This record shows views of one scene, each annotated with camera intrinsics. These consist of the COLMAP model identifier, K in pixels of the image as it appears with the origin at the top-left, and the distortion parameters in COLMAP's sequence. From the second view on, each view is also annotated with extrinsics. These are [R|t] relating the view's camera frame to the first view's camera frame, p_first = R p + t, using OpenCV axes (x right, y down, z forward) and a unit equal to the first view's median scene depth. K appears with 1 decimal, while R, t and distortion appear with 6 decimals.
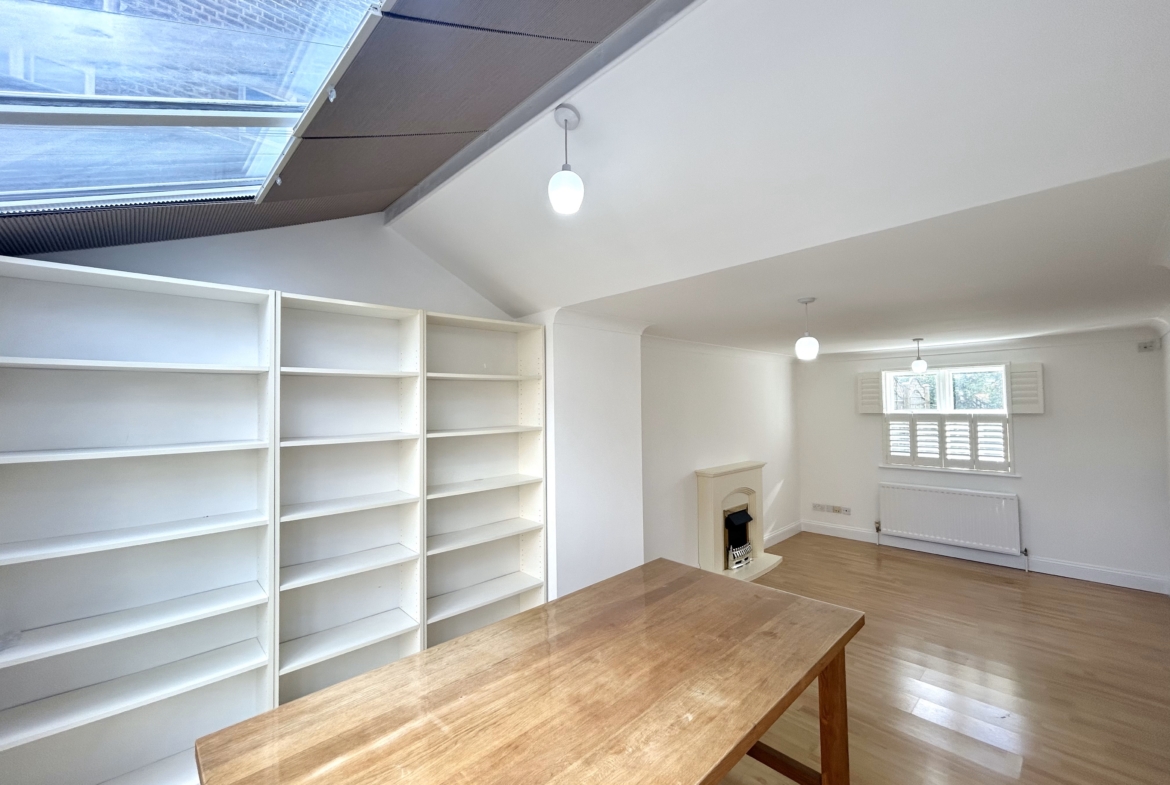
lens RADIAL K [[476.6, 0, 578.7], [0, 476.6, 393.7], [0, 0, 1]] dist [-0.001406, 0.000027]
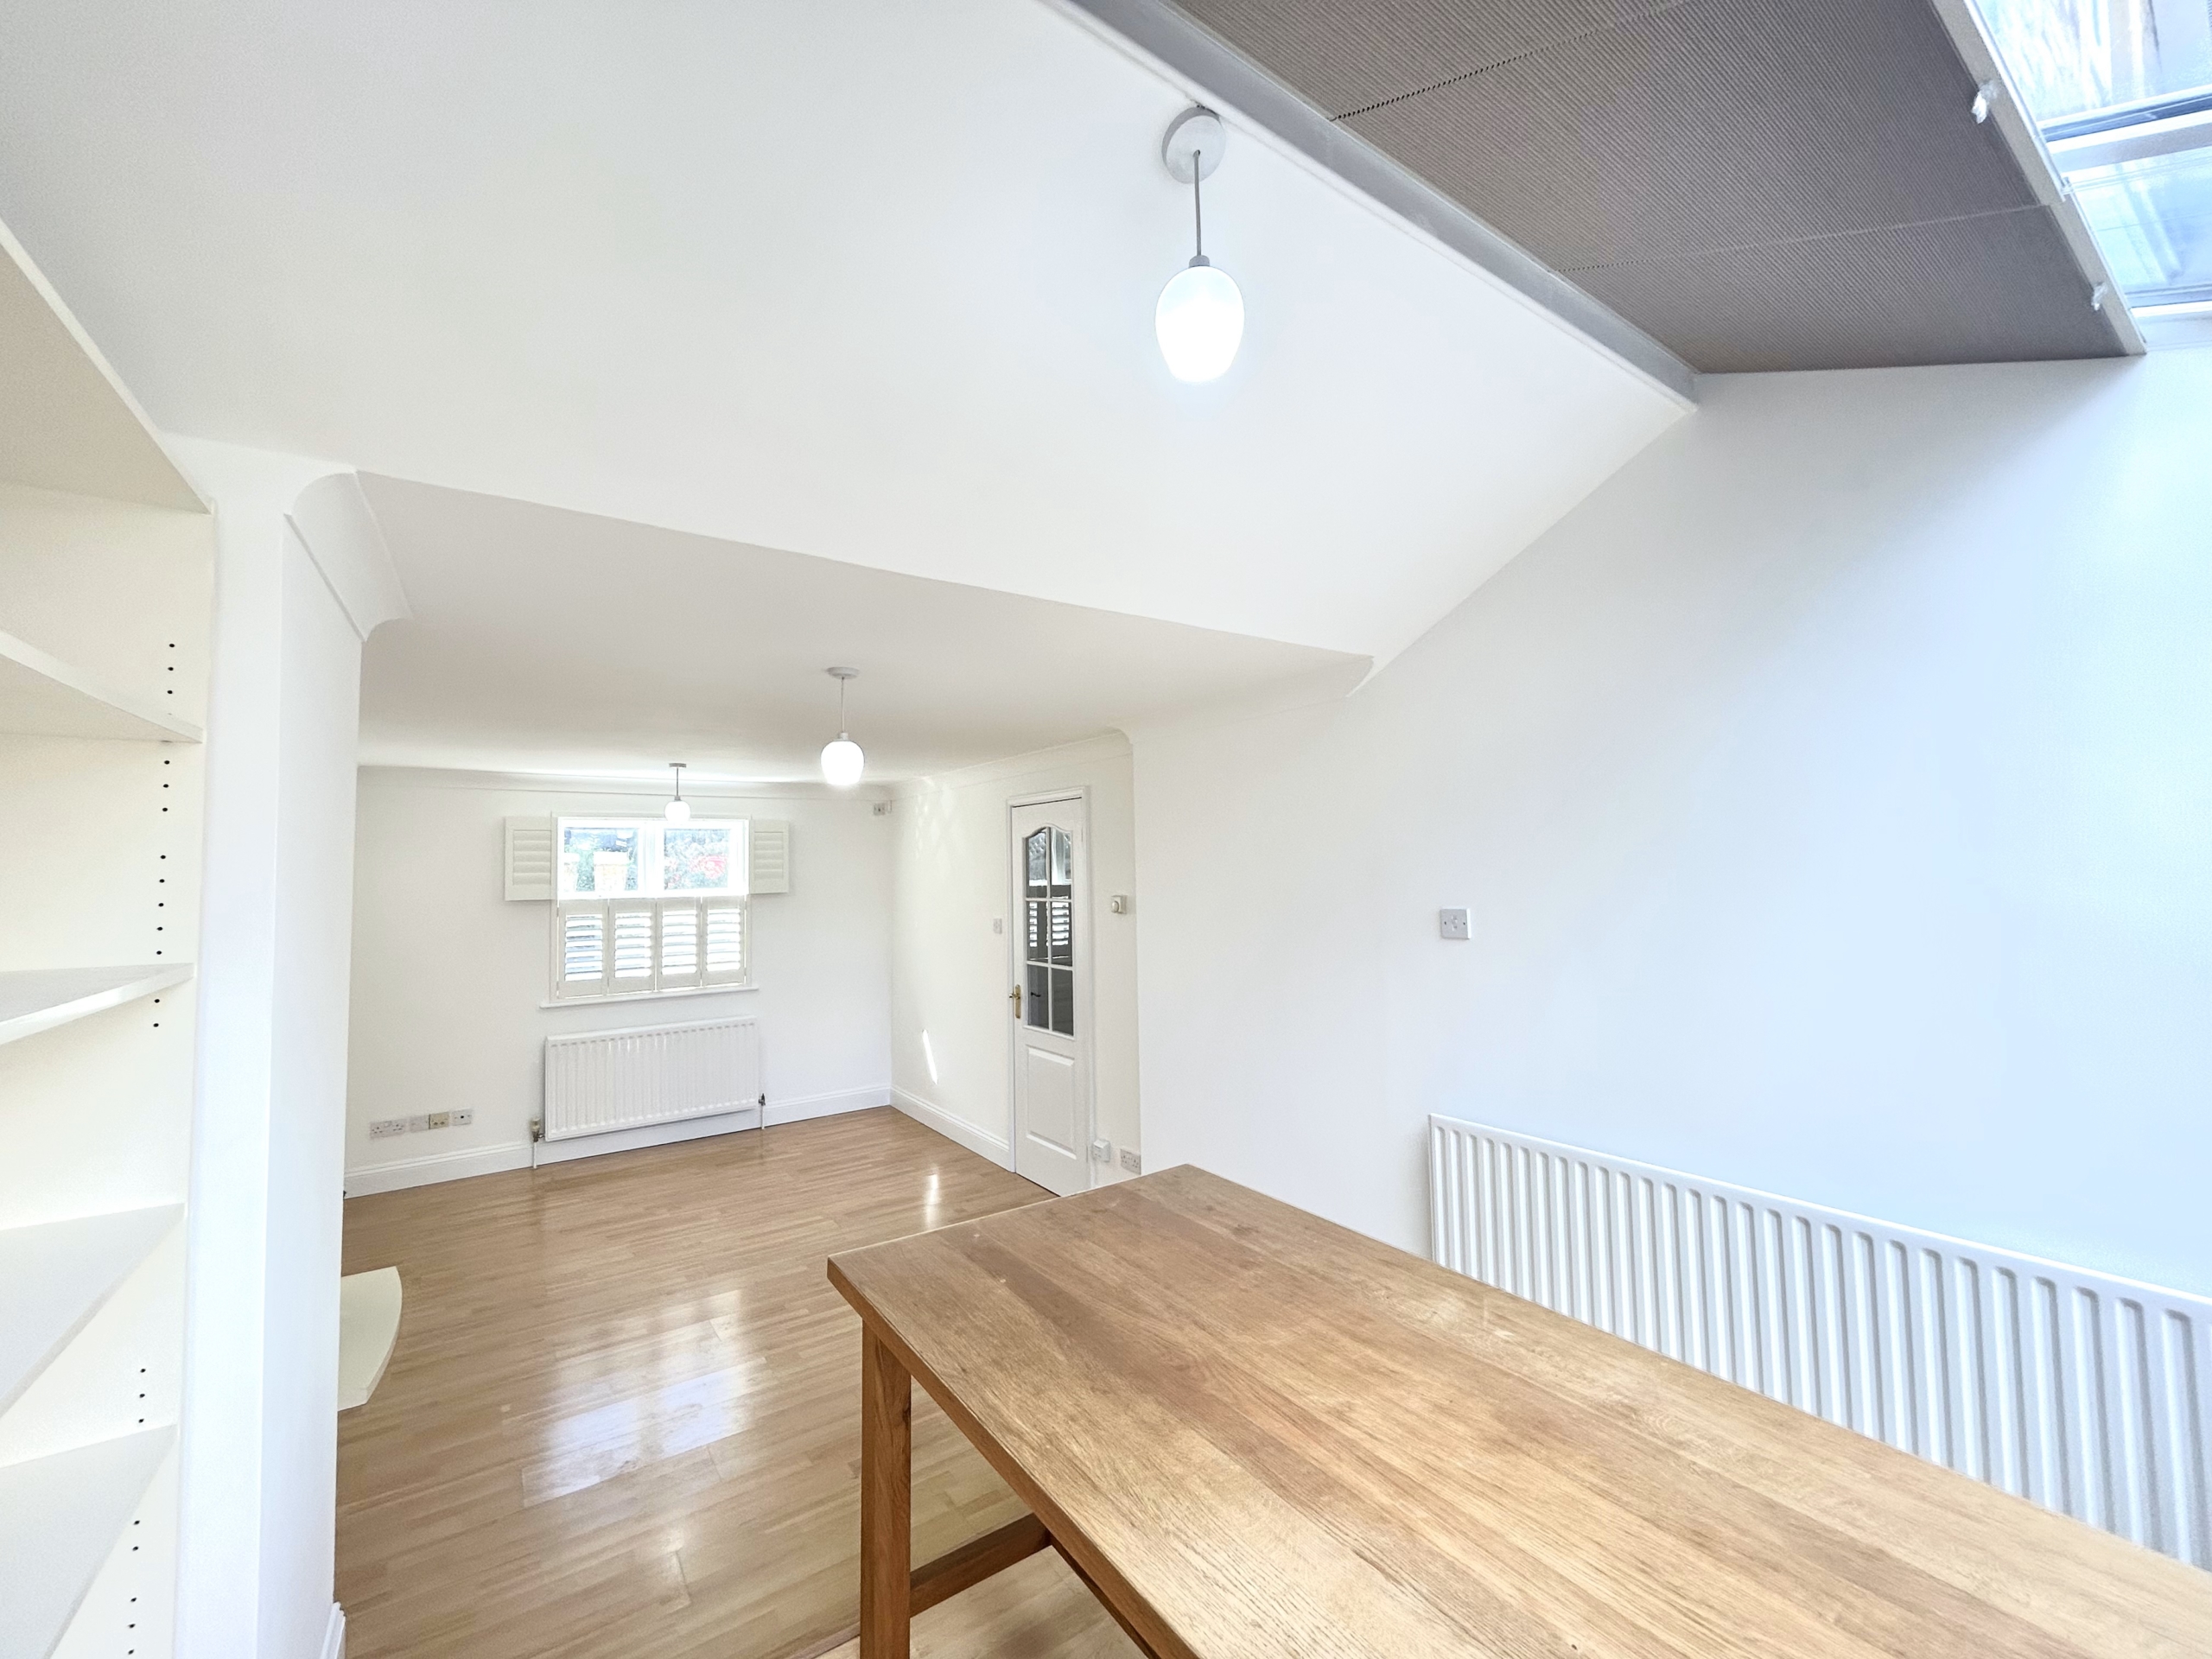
lens RADIAL K [[901.5, 0, 1103.9], [0, 901.5, 832.2], [0, 0, 1]] dist [0.000593, 0.000192]
pose [[0.146821, 0.053174, 0.987733, -0.267575], [-0.008112, 0.998585, -0.052552, 0.017837], [-0.989130, -0.000297, 0.147045, 0.334780]]
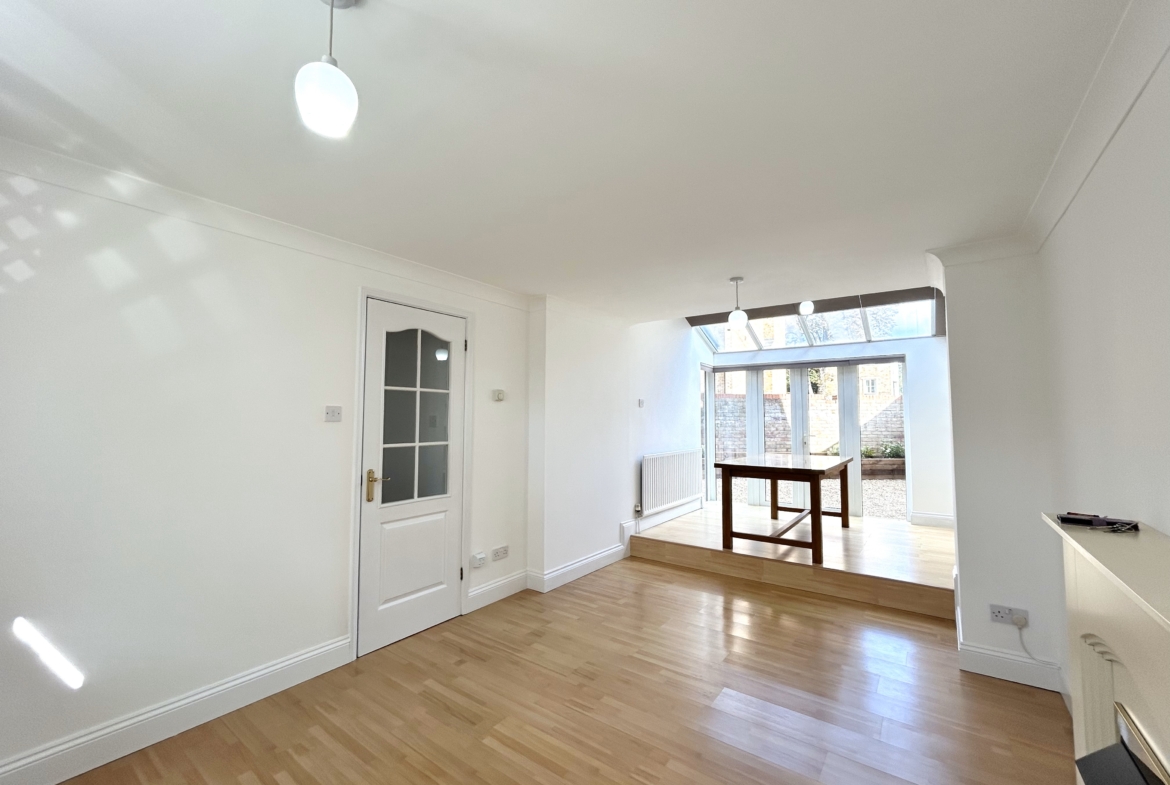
lens RADIAL K [[476.6, 0, 586.8], [0, 476.6, 390.4], [0, 0, 1]] dist [-0.001406, 0.000027]
pose [[-0.981559, 0.005439, -0.191083, 0.634540], [0.021530, 0.996380, -0.082234, 0.100625], [0.189944, -0.084832, -0.978123, 1.227167]]
